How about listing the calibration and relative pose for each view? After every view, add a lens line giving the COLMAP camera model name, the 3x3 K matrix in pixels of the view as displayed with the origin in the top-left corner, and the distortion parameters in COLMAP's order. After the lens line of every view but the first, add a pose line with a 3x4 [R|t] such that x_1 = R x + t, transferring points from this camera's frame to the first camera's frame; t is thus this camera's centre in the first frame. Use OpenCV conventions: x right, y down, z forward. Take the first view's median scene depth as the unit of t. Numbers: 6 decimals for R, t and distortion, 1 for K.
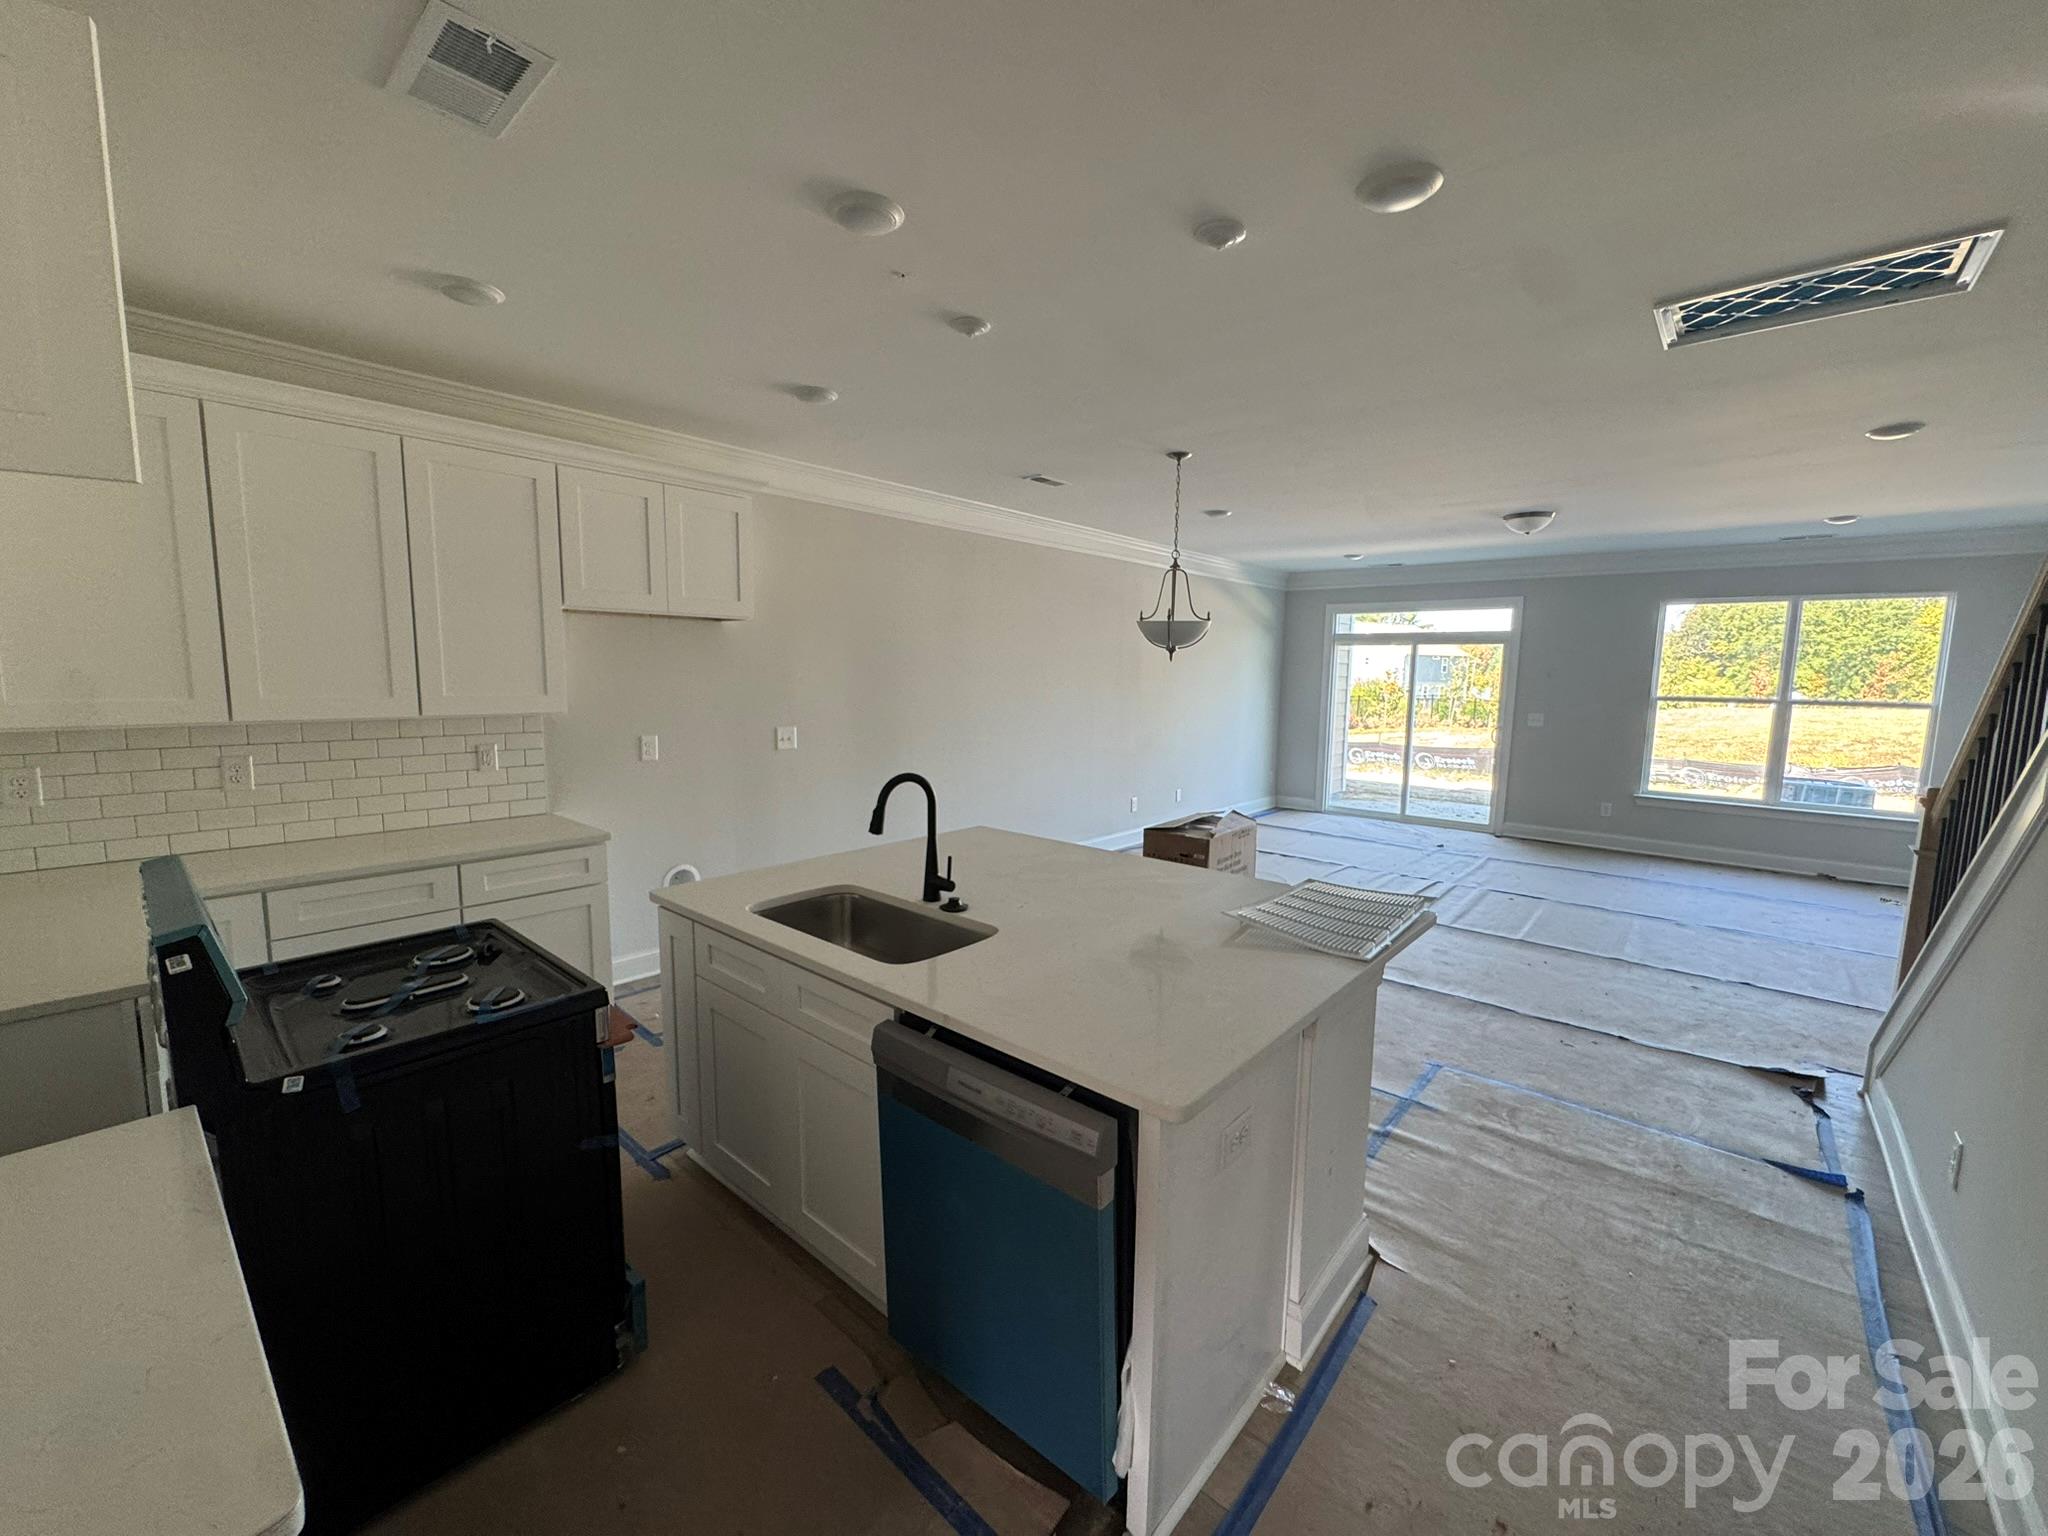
lens RADIAL K [[821.3, 0, 1017.8], [0, 821.3, 760.3], [0, 0, 1]] dist [-0.007941, -0.000489]
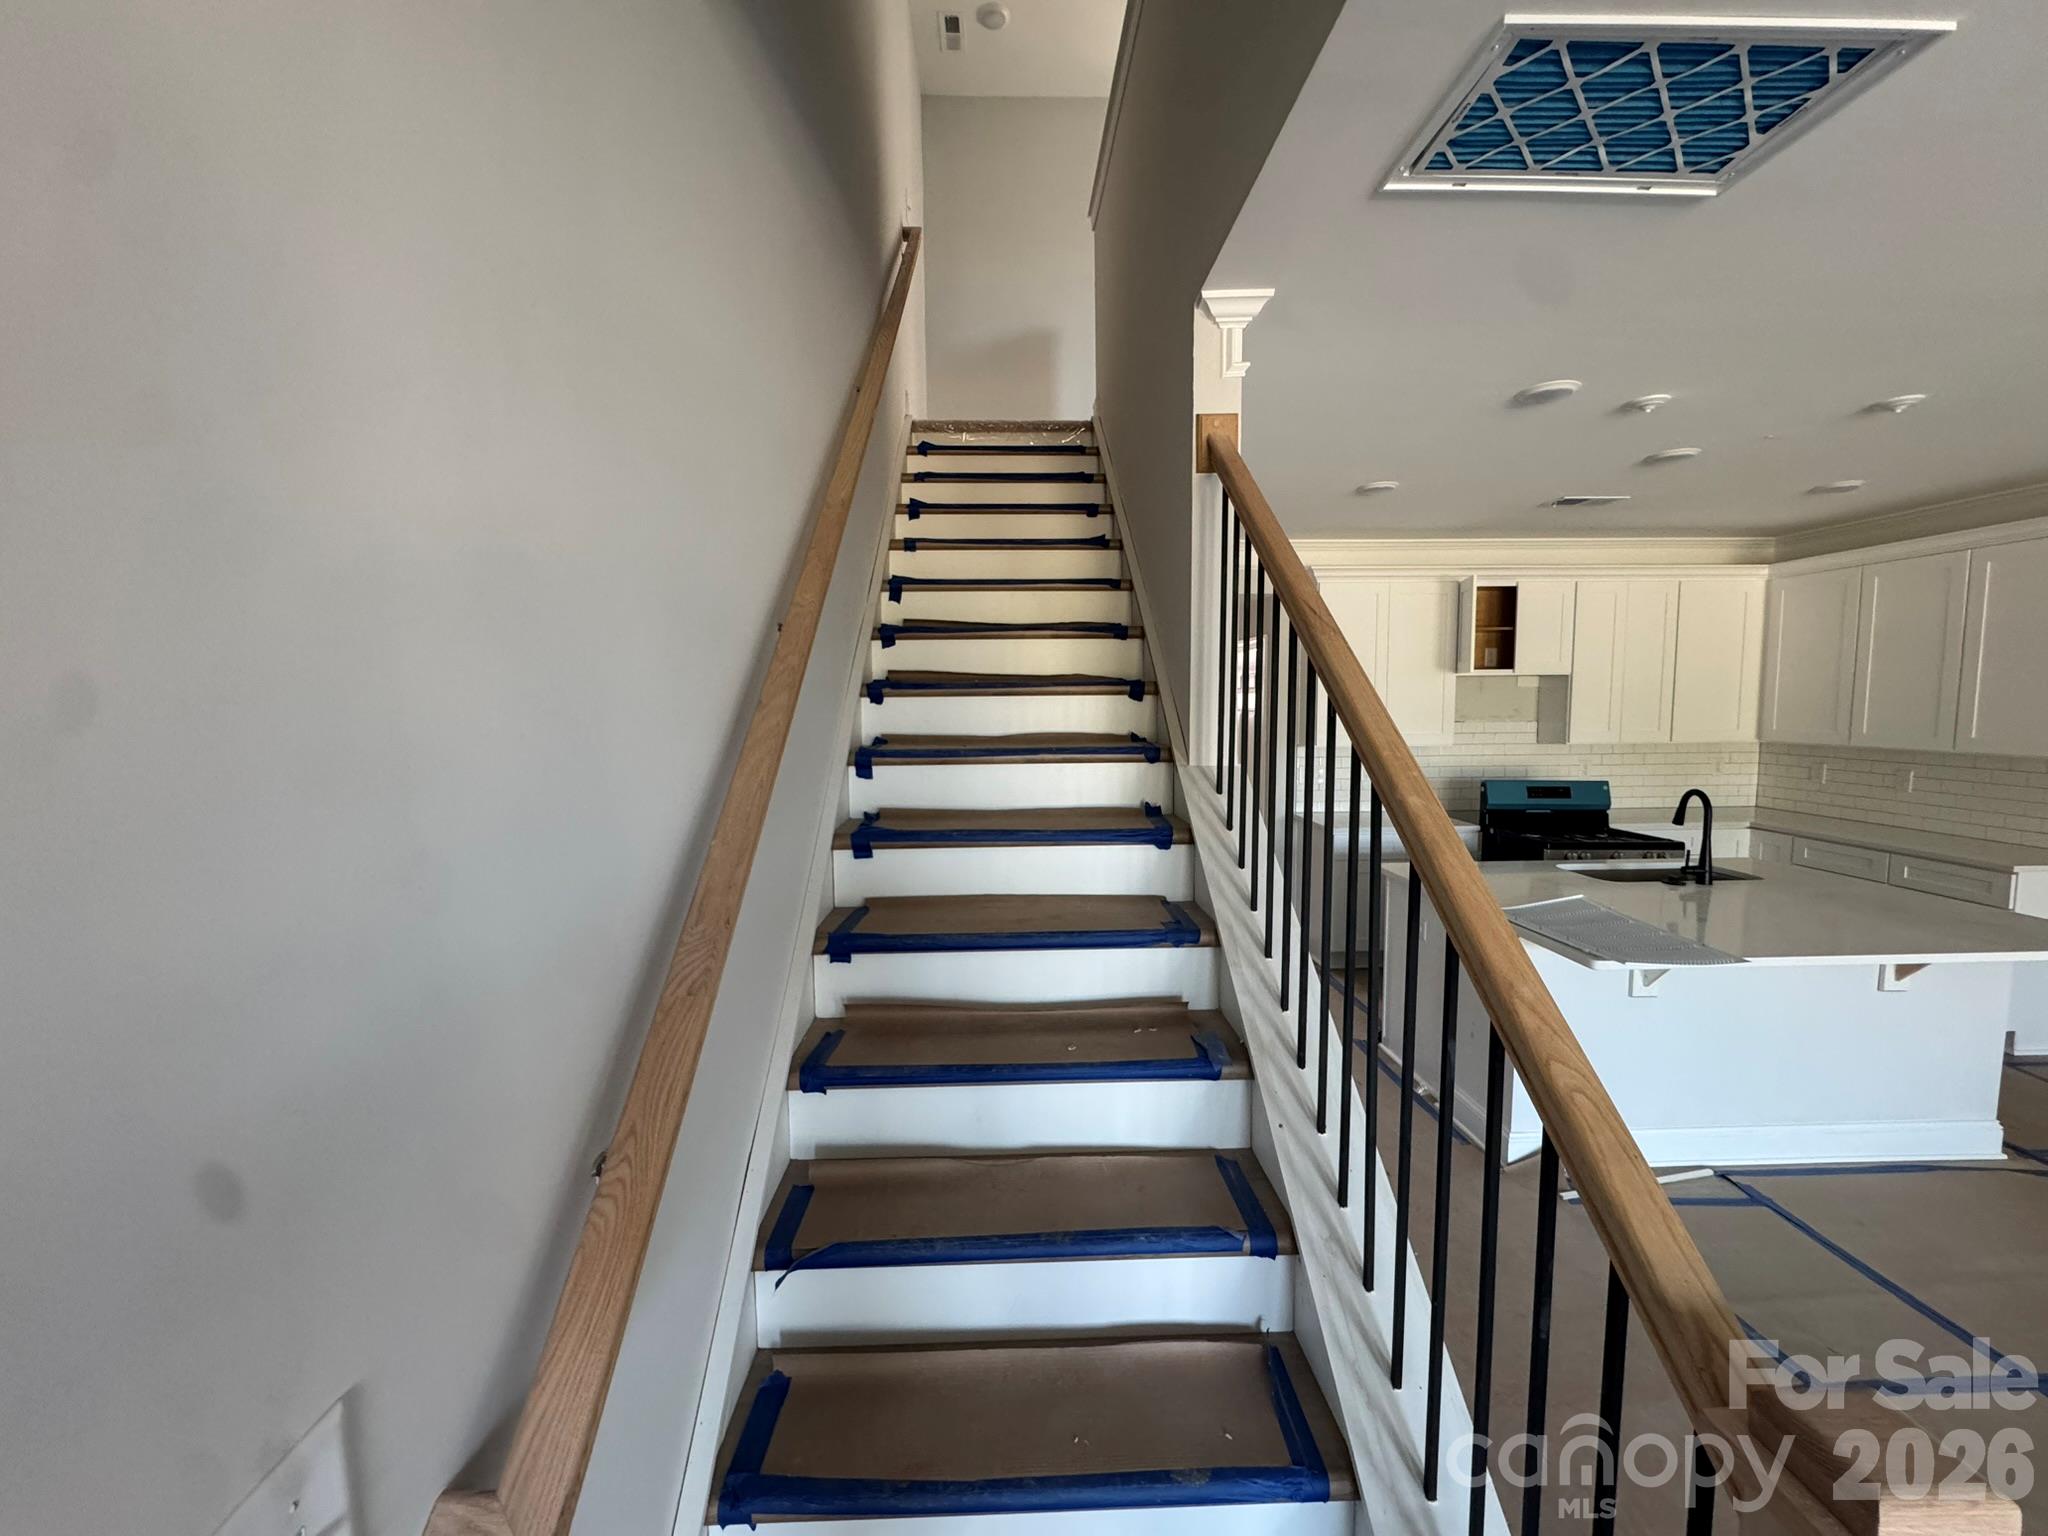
lens RADIAL K [[821.3, 0, 1022.9], [0, 821.3, 768.5], [0, 0, 1]] dist [-0.007941, -0.000489]
pose [[-0.733993, 0.052149, -0.677152, 0.726204], [-0.079258, 0.983658, 0.161666, -0.066783], [0.674516, 0.172331, -0.717865, 0.509705]]
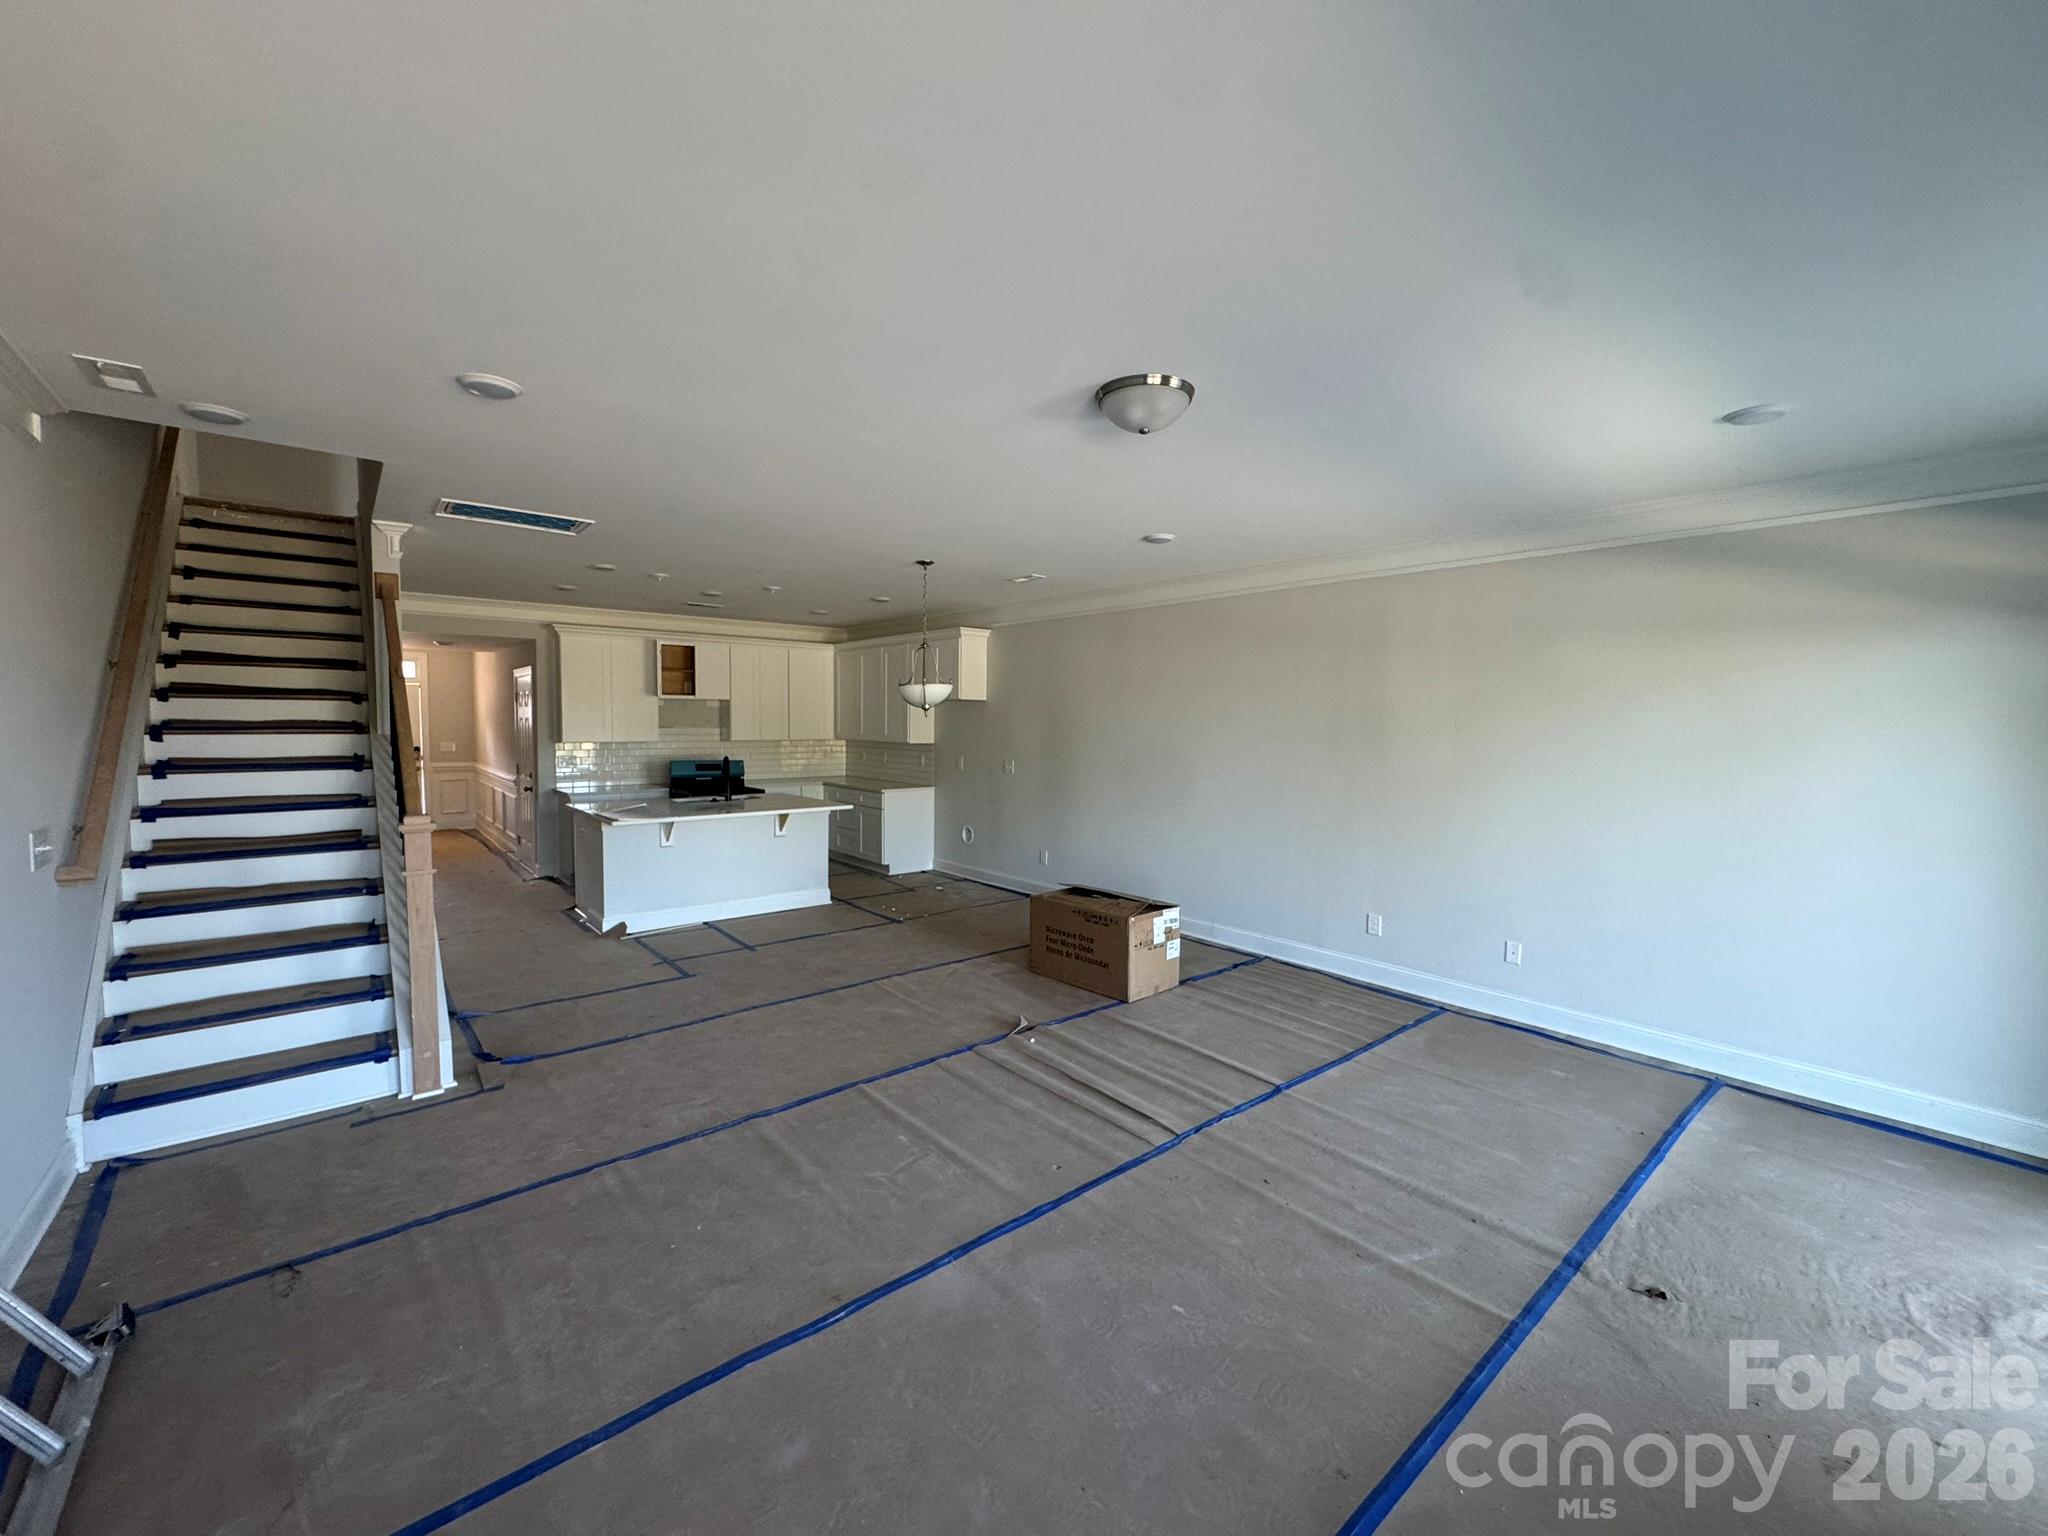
lens RADIAL K [[821.3, 0, 1033.9], [0, 821.3, 769.2], [0, 0, 1]] dist [-0.007941, -0.000489]
pose [[-0.145309, 0.044324, -0.988393, 1.089984], [-0.126382, 0.989981, 0.062975, -0.108157], [0.981281, 0.134066, -0.138251, 1.006277]]
